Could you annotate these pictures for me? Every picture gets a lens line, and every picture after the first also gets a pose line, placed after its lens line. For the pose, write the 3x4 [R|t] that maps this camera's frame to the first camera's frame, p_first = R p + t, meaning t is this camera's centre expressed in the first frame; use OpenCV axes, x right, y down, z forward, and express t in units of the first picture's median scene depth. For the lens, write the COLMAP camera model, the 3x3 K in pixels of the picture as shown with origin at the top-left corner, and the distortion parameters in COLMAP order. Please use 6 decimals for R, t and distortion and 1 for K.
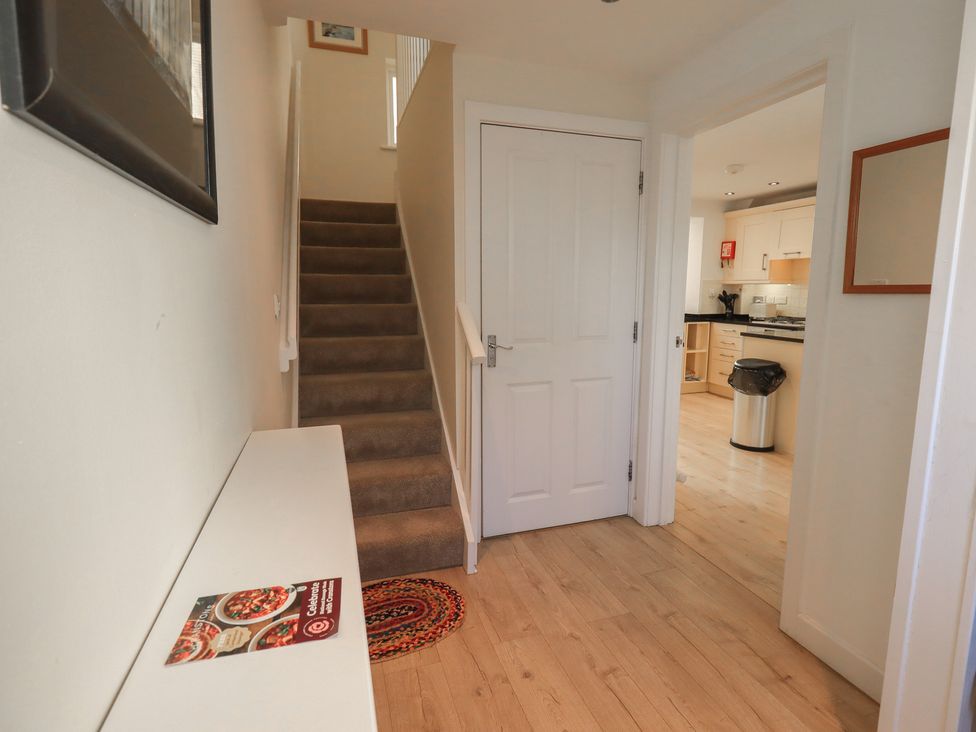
lens RADIAL K [[523.7, 0, 483.3], [0, 523.7, 360.2], [0, 0, 1]] dist [-0.002943, -0.000725]
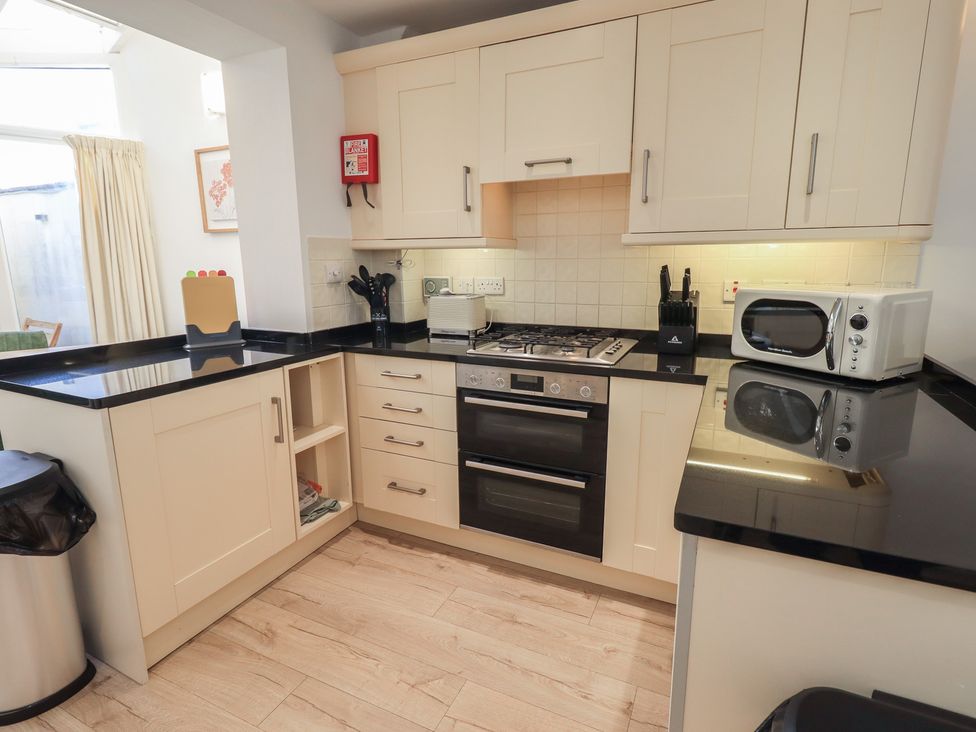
lens RADIAL K [[511.6, 0, 496.4], [0, 511.6, 356.1], [0, 0, 1]] dist [0.001071, 0.000015]
pose [[0.677098, -0.144247, 0.721617, 0.244852], [0.110992, 0.989401, 0.093631, -0.092050], [-0.727474, 0.016696, 0.685932, 0.673136]]
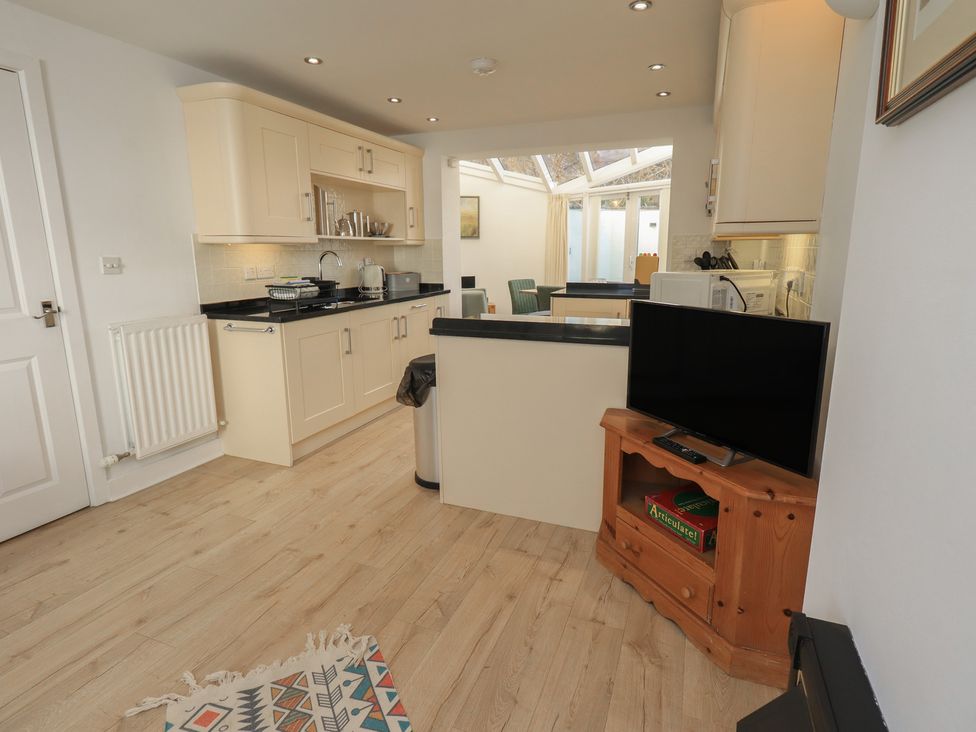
lens RADIAL K [[523.7, 0, 483.3], [0, 523.7, 360.2], [0, 0, 1]] dist [-0.002943, -0.000725]
pose [[0.766576, 0.124918, -0.629886, 0.674133], [-0.082652, 0.991931, 0.096130, -0.042915], [0.636812, -0.021629, 0.770715, 0.348241]]
